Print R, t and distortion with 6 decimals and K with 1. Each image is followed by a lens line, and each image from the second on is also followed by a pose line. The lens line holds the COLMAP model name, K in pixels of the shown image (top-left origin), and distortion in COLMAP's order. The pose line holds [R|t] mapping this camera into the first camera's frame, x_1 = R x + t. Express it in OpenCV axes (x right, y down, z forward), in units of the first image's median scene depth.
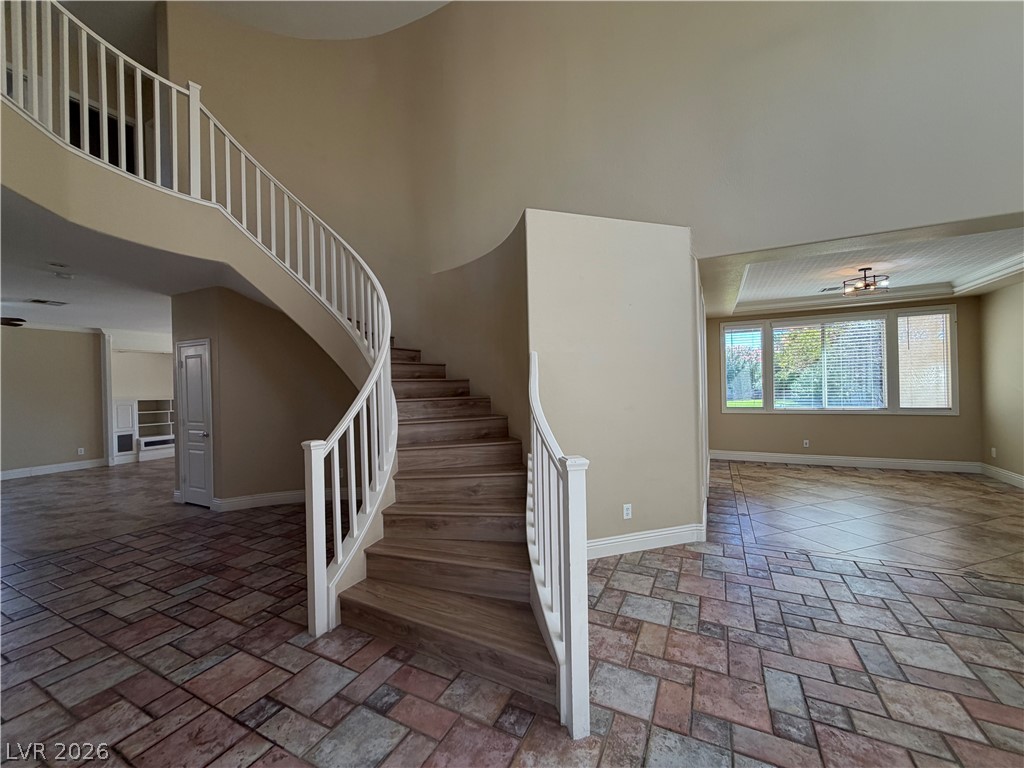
lens RADIAL K [[408.7, 0, 507.9], [0, 408.7, 388.0], [0, 0, 1]] dist [-0.001684, 0.000864]
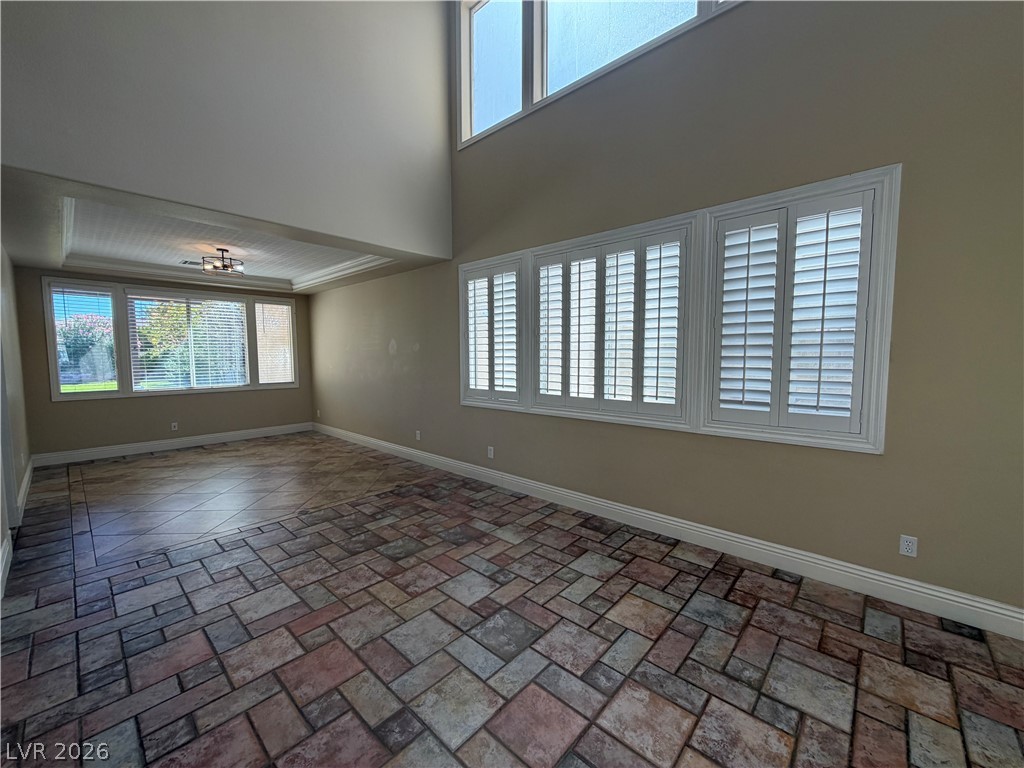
lens RADIAL K [[408.7, 0, 510.0], [0, 408.7, 383.8], [0, 0, 1]] dist [-0.001684, 0.000864]
pose [[0.269176, -0.045731, 0.962005, 0.075296], [0.006483, 0.998935, 0.045673, 0.003047], [-0.963069, -0.006058, 0.269186, 0.029678]]
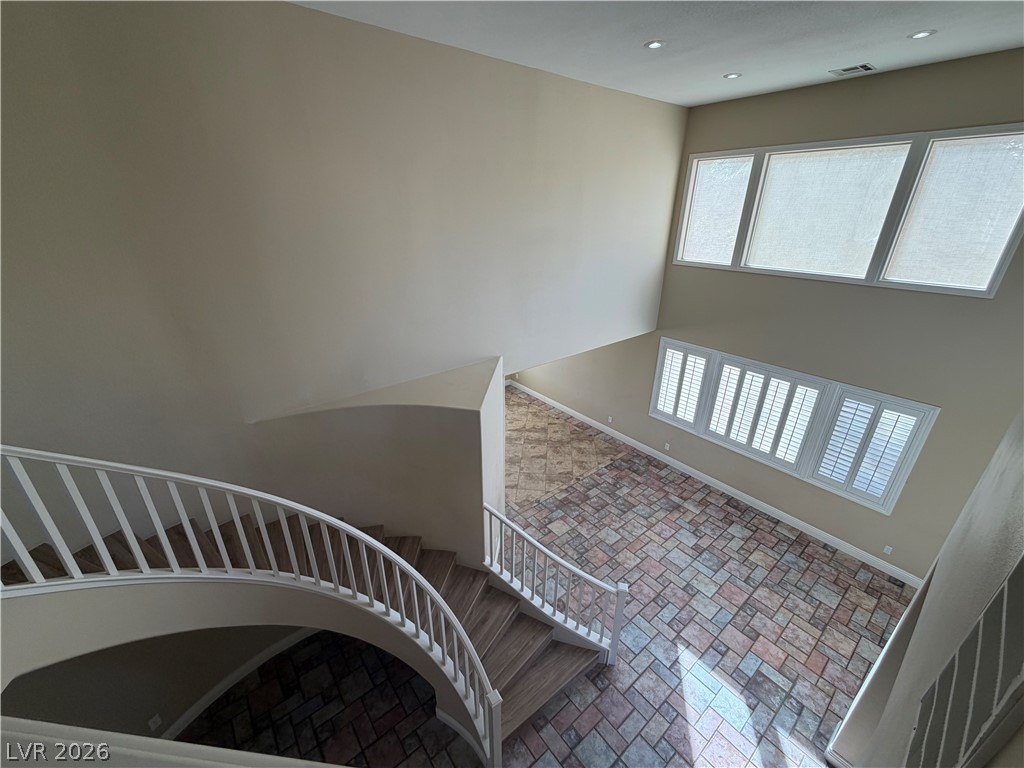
lens RADIAL K [[408.7, 0, 511.5], [0, 408.7, 387.1], [0, 0, 1]] dist [-0.001684, 0.000864]
pose [[0.409674, -0.345808, 0.844147, -0.714432], [-0.003916, 0.924689, 0.380703, -0.754127], [-0.912224, -0.159270, 0.377467, 0.365233]]
